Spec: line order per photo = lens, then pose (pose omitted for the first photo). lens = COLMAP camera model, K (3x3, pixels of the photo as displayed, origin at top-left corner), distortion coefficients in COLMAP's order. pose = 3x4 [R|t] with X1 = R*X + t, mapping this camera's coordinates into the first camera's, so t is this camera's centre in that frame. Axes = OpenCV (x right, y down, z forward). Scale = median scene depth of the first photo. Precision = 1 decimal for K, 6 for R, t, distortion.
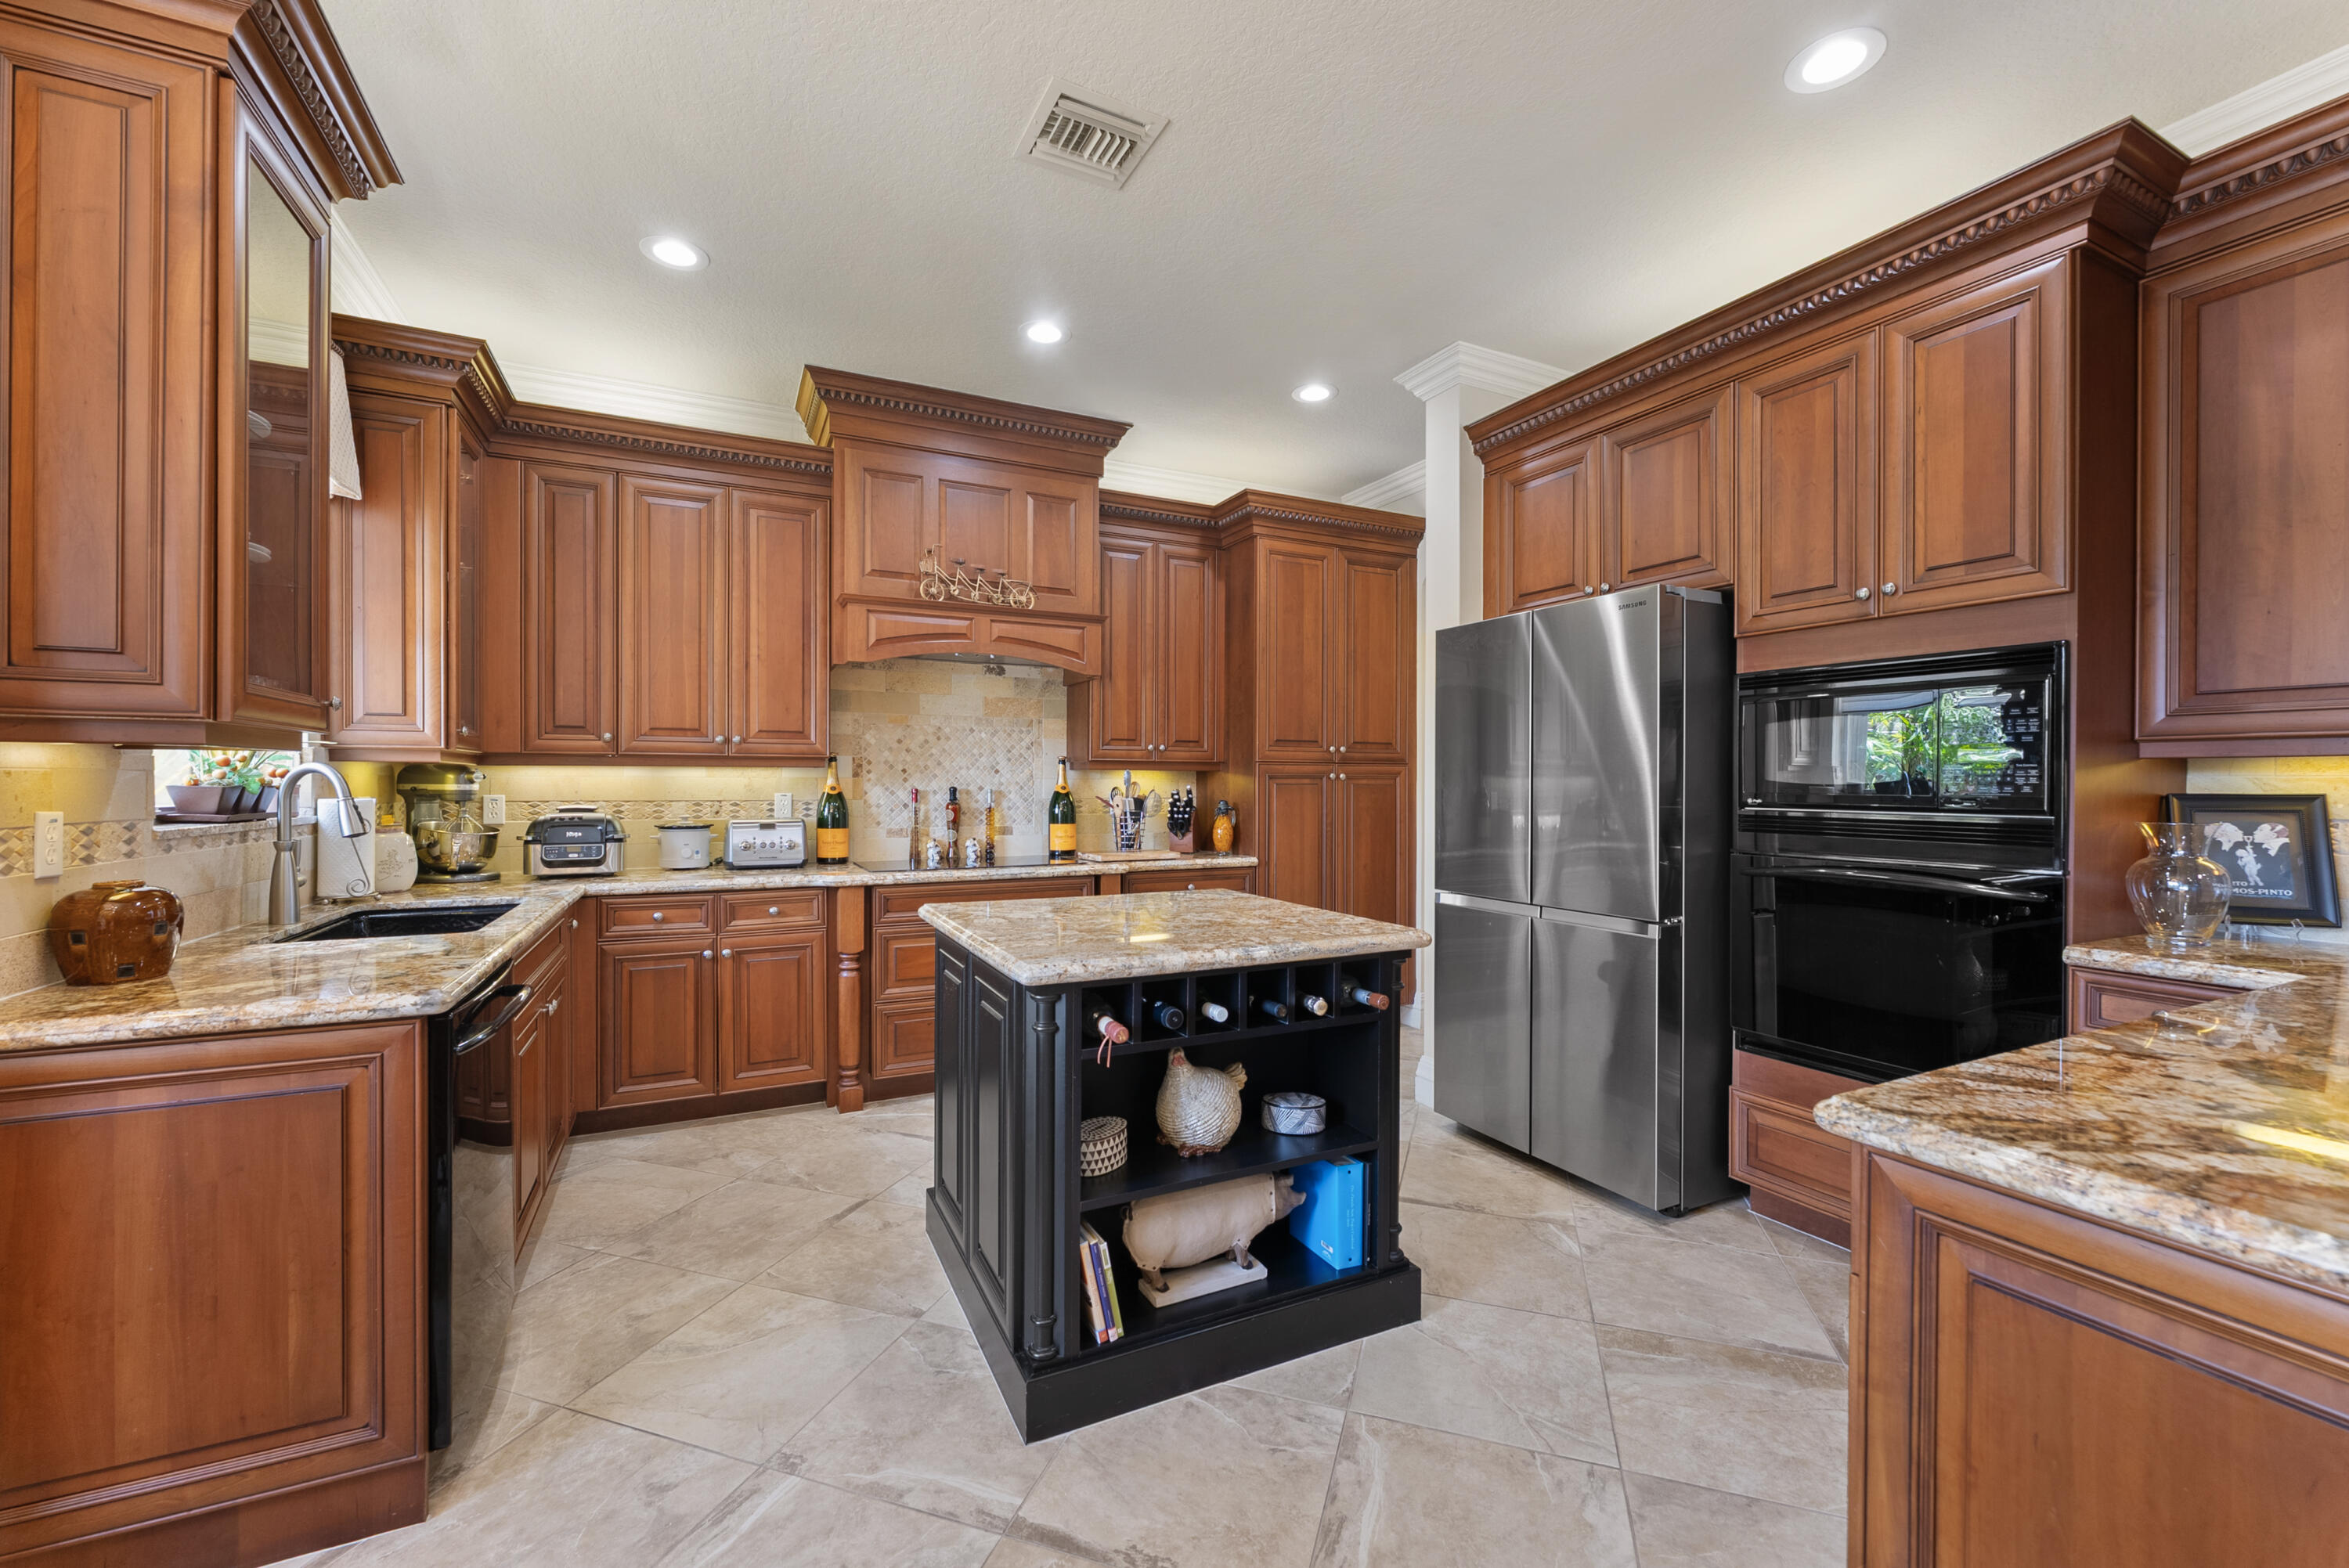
lens RADIAL K [[941.0, 0, 1170.7], [0, 941.0, 784.1], [0, 0, 1]] dist [-0.005414, 0.000368]
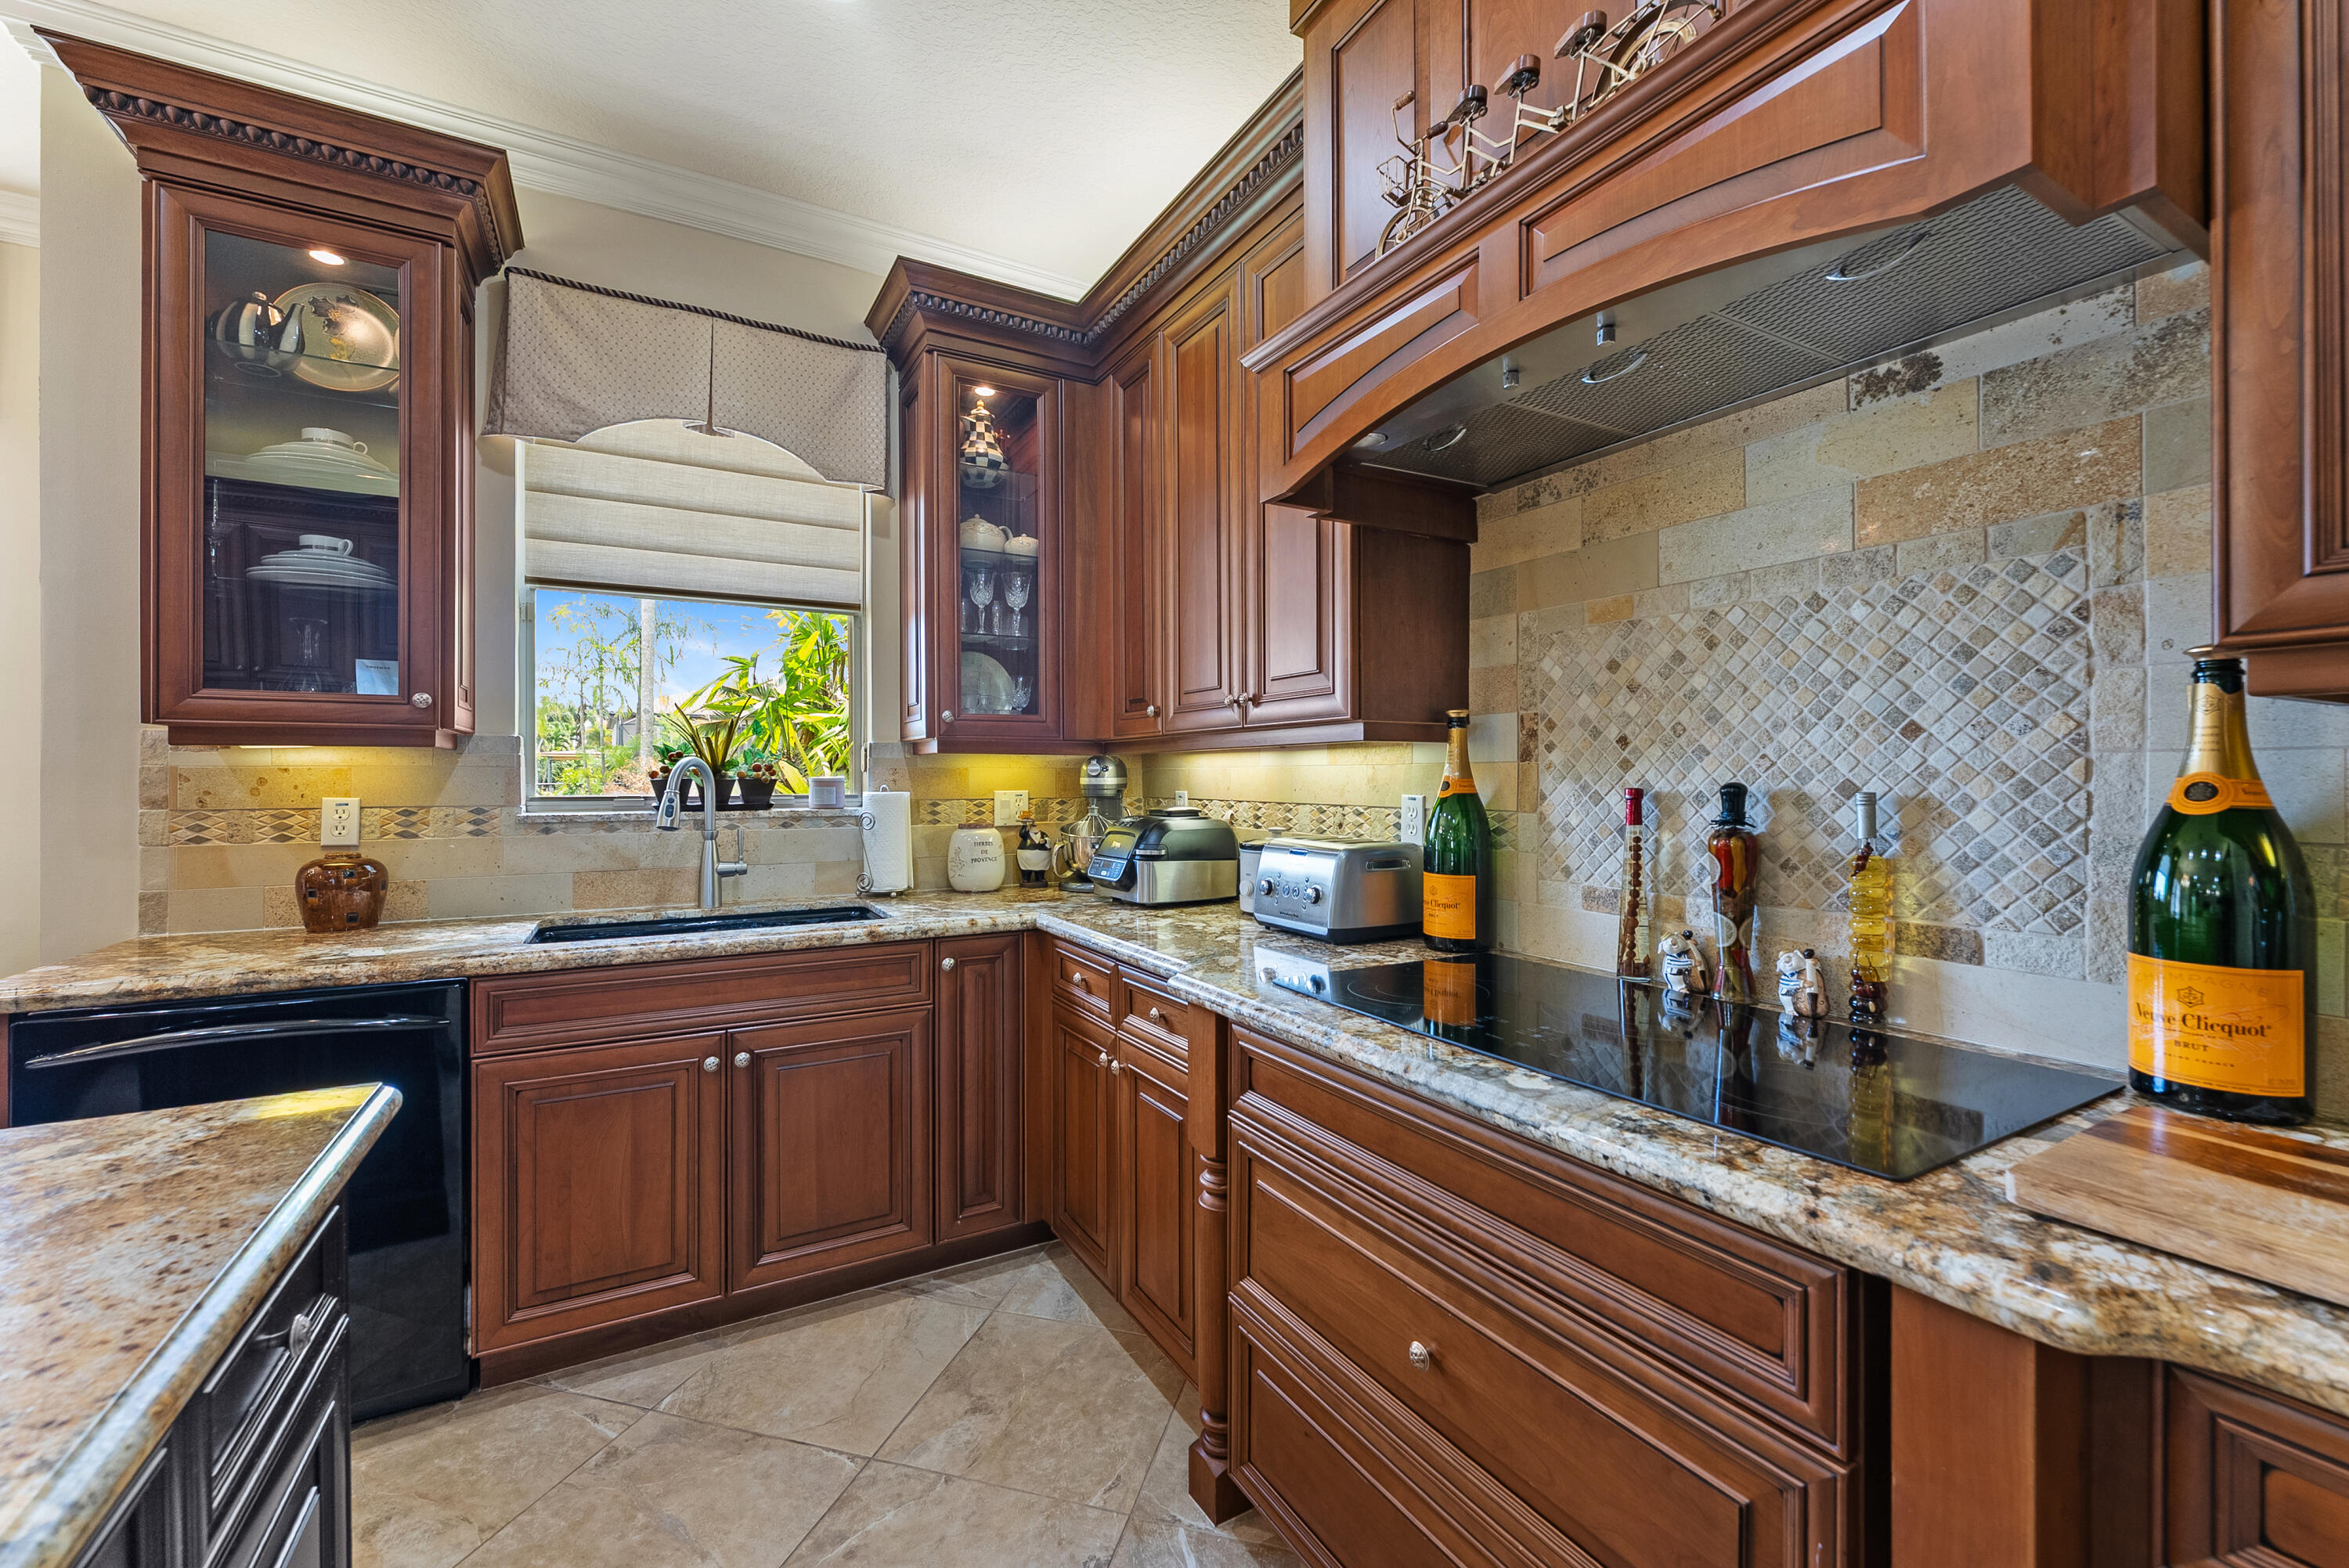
lens RADIAL K [[941.0, 0, 1170.5], [0, 941.0, 775.5], [0, 0, 1]] dist [-0.005414, 0.000368]
pose [[0.060186, -0.005022, -0.998175, 0.102002], [0.000436, 0.999987, -0.005005, 0.001972], [0.998187, -0.000134, 0.060187, 0.911587]]
